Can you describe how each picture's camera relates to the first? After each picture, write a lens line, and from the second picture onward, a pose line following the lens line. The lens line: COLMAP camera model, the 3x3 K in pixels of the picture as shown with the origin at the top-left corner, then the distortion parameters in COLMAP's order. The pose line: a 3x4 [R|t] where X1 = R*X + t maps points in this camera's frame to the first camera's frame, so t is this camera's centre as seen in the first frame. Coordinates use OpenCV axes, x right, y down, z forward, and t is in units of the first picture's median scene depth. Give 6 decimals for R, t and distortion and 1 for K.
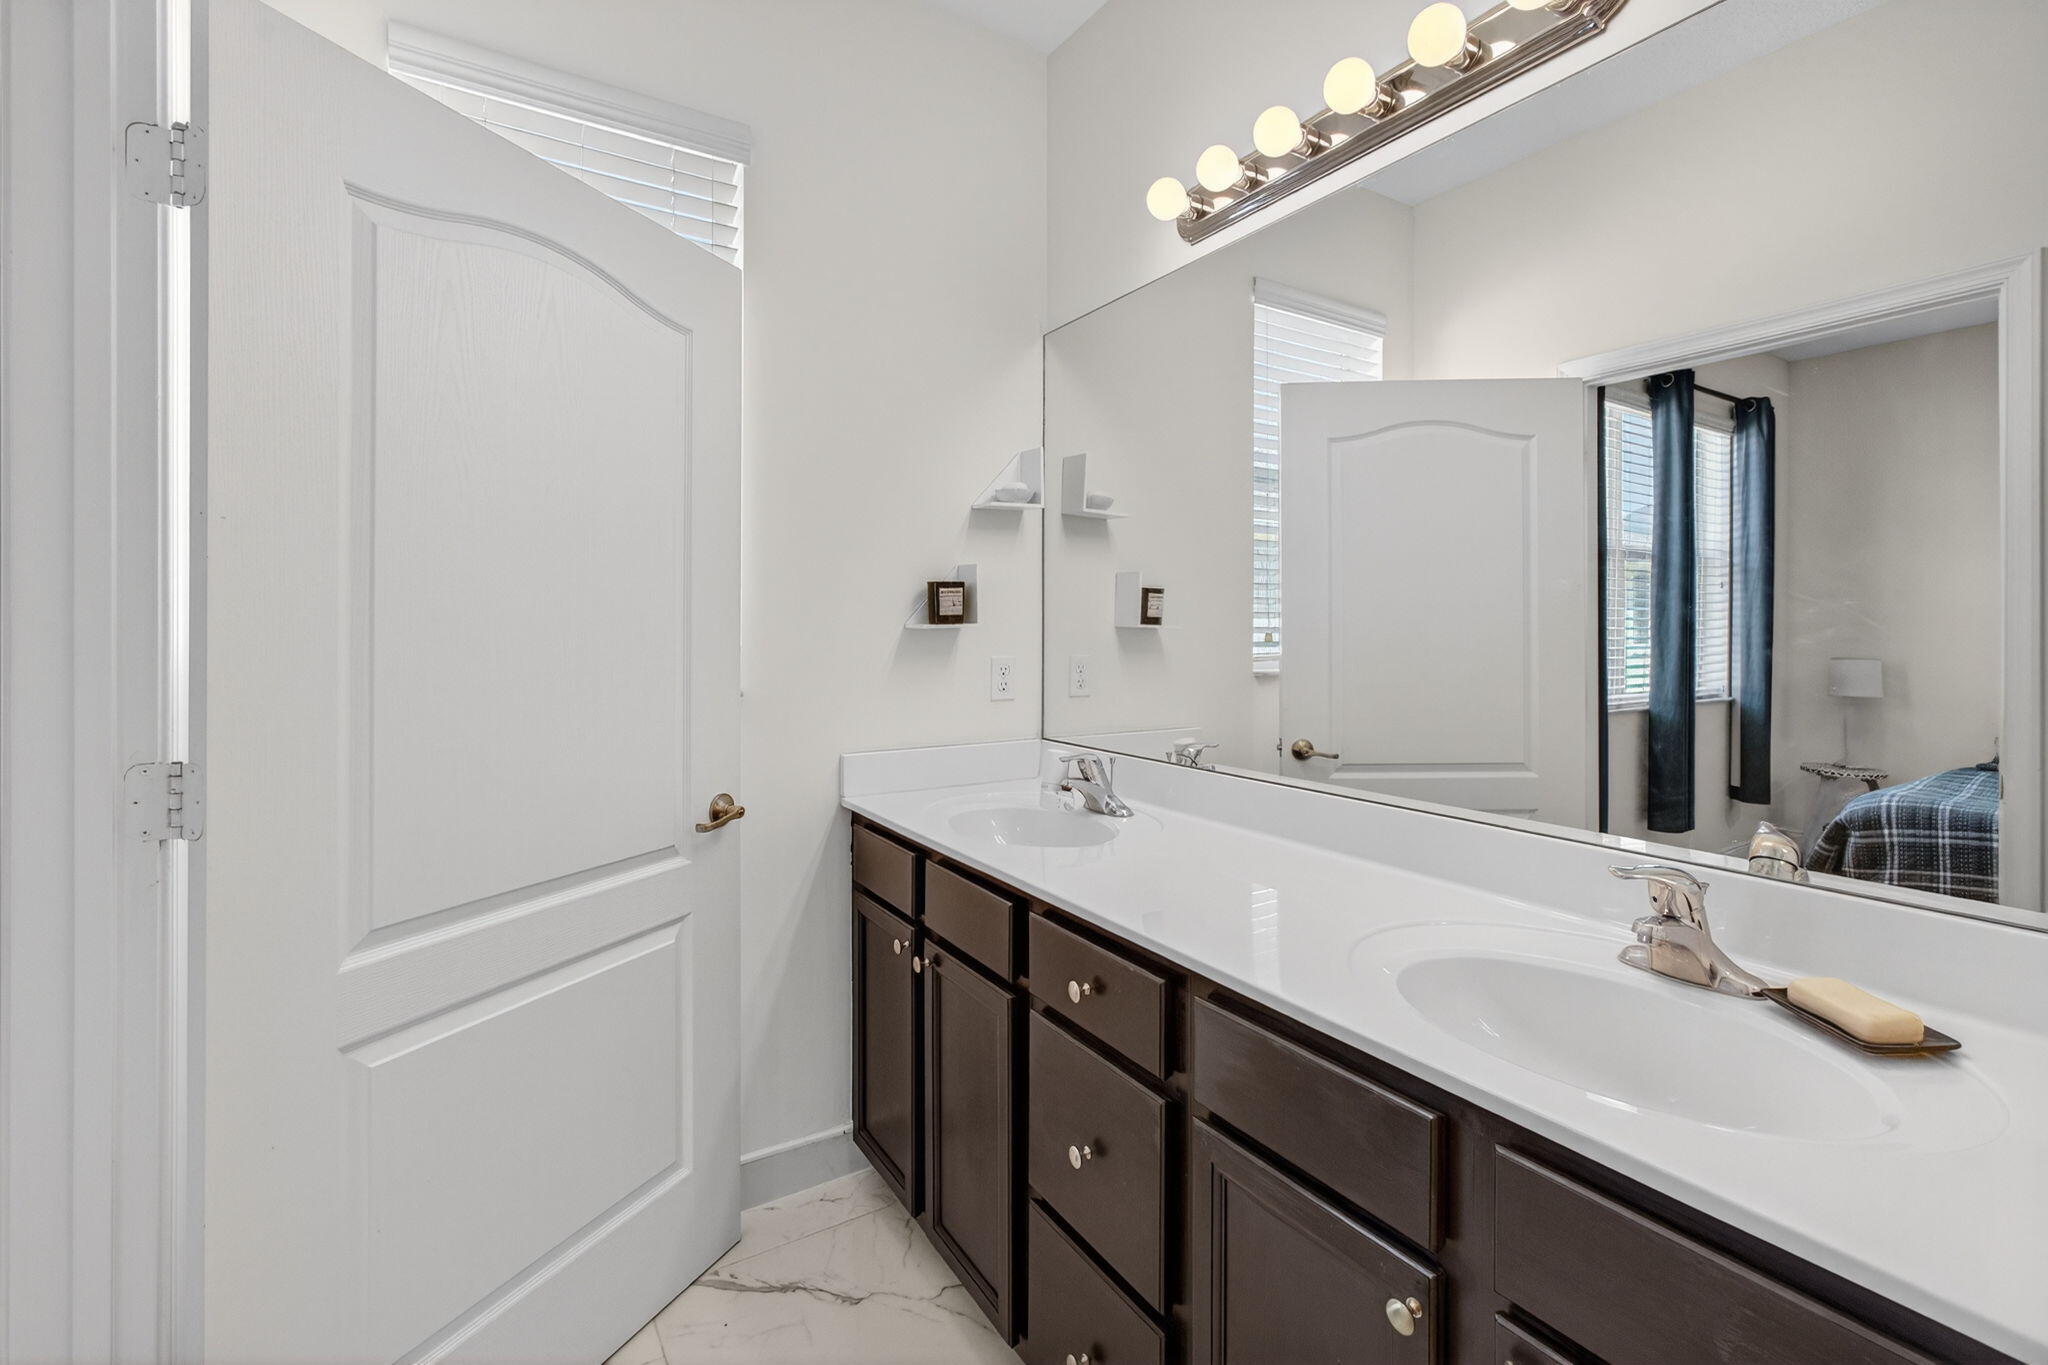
lens RADIAL K [[889.4, 0, 1011.1], [0, 889.4, 628.3], [0, 0, 1]] dist [-0.010231, 0.003787]
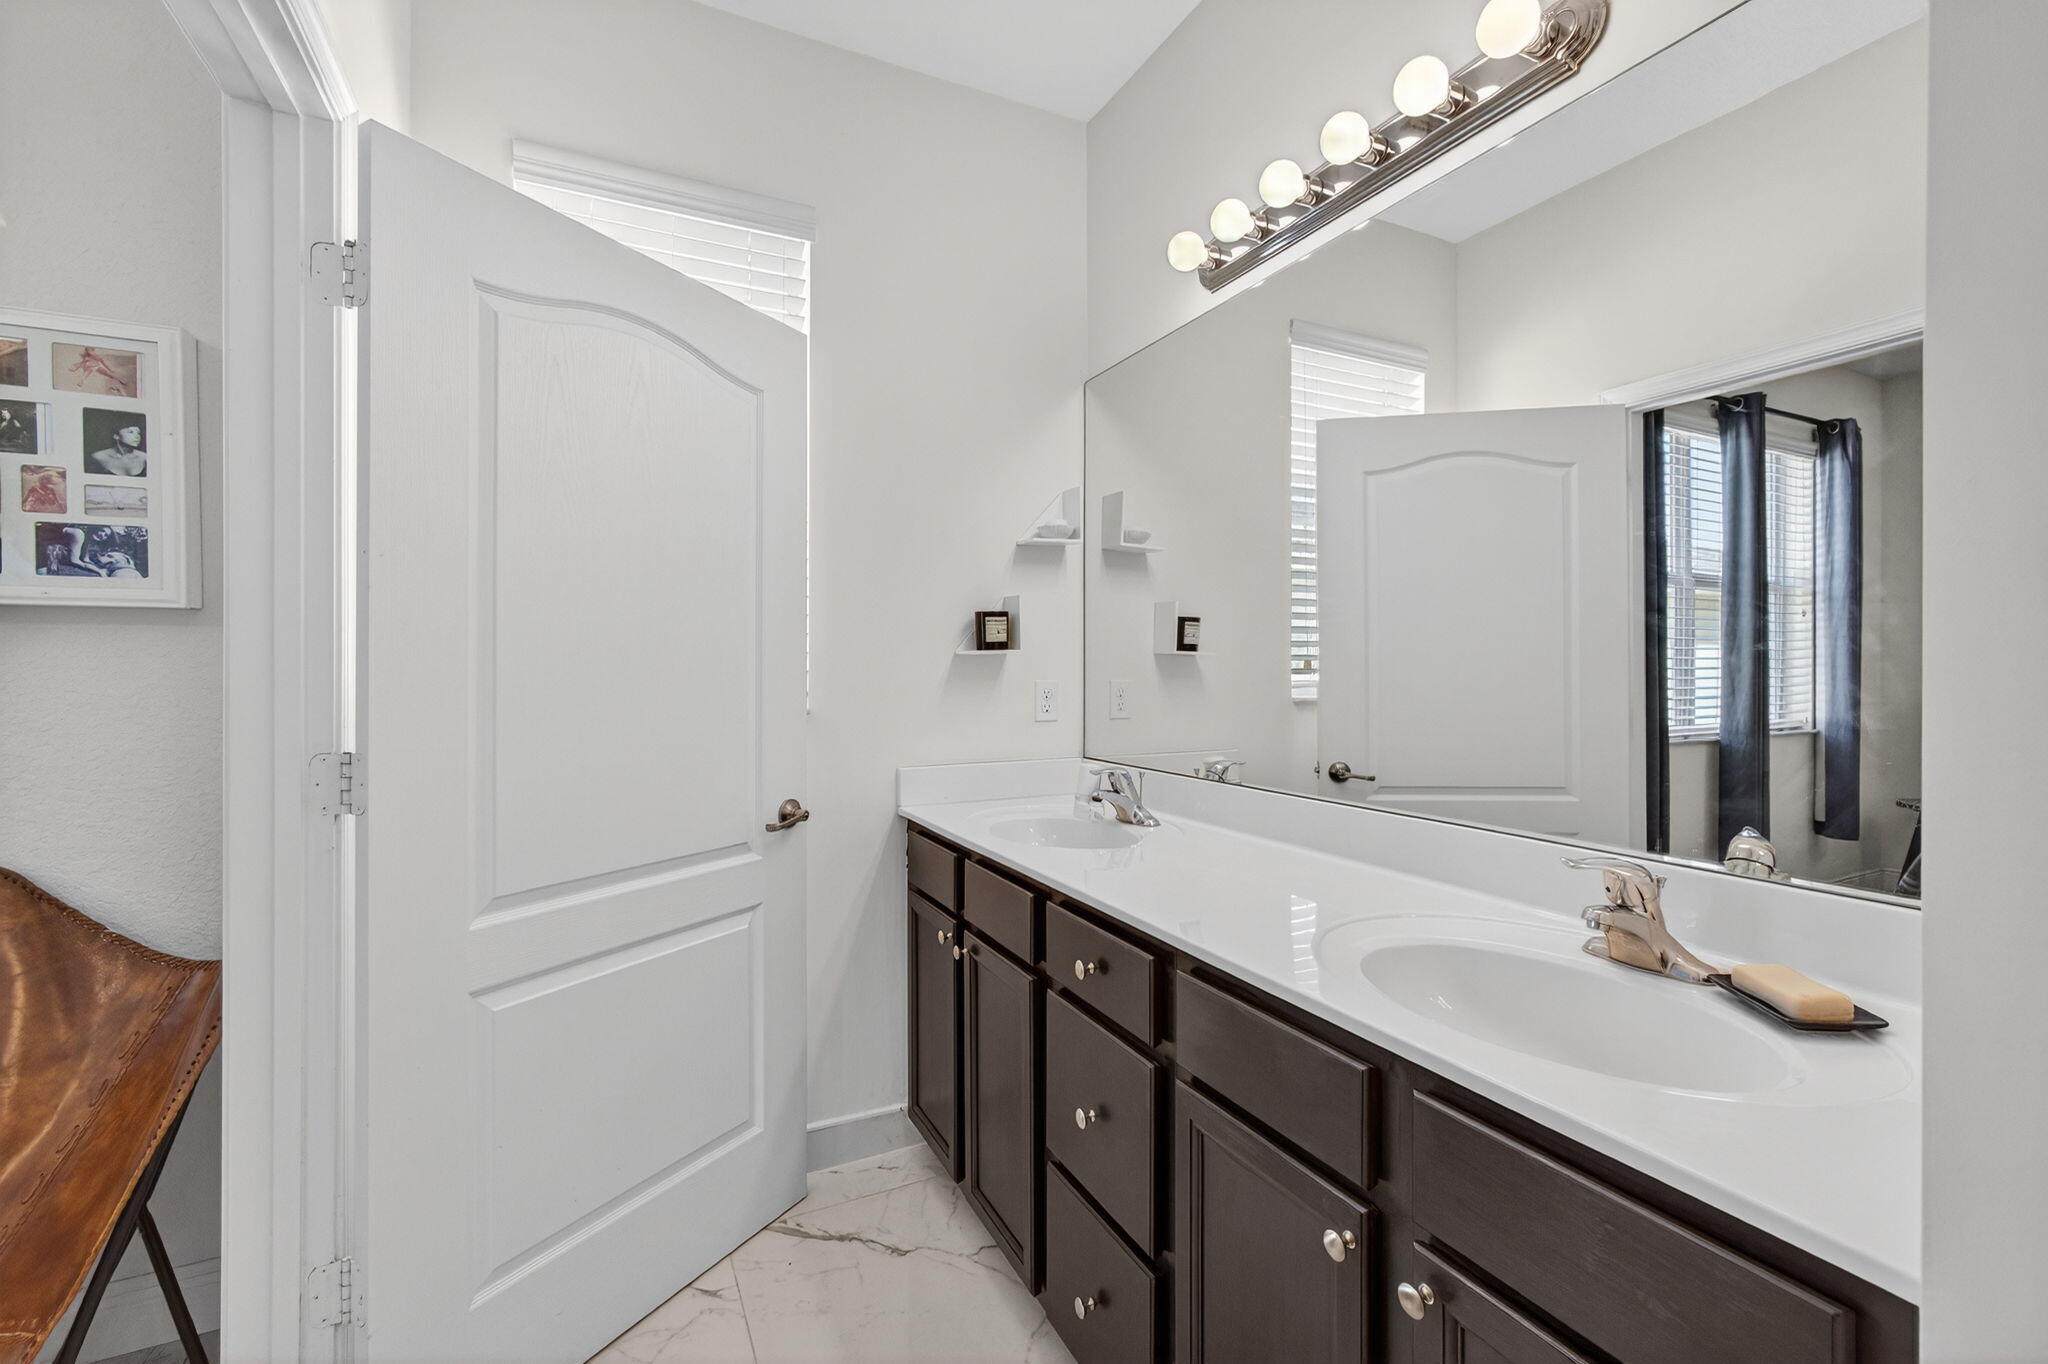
lens RADIAL K [[889.4, 0, 1029.7], [0, 889.4, 679.5], [0, 0, 1]] dist [-0.010231, 0.003787]
pose [[0.993544, -0.002211, -0.113426, 0.110437], [0.002006, 0.999996, -0.001916, 0.038126], [0.113430, 0.001676, 0.993545, -0.093885]]
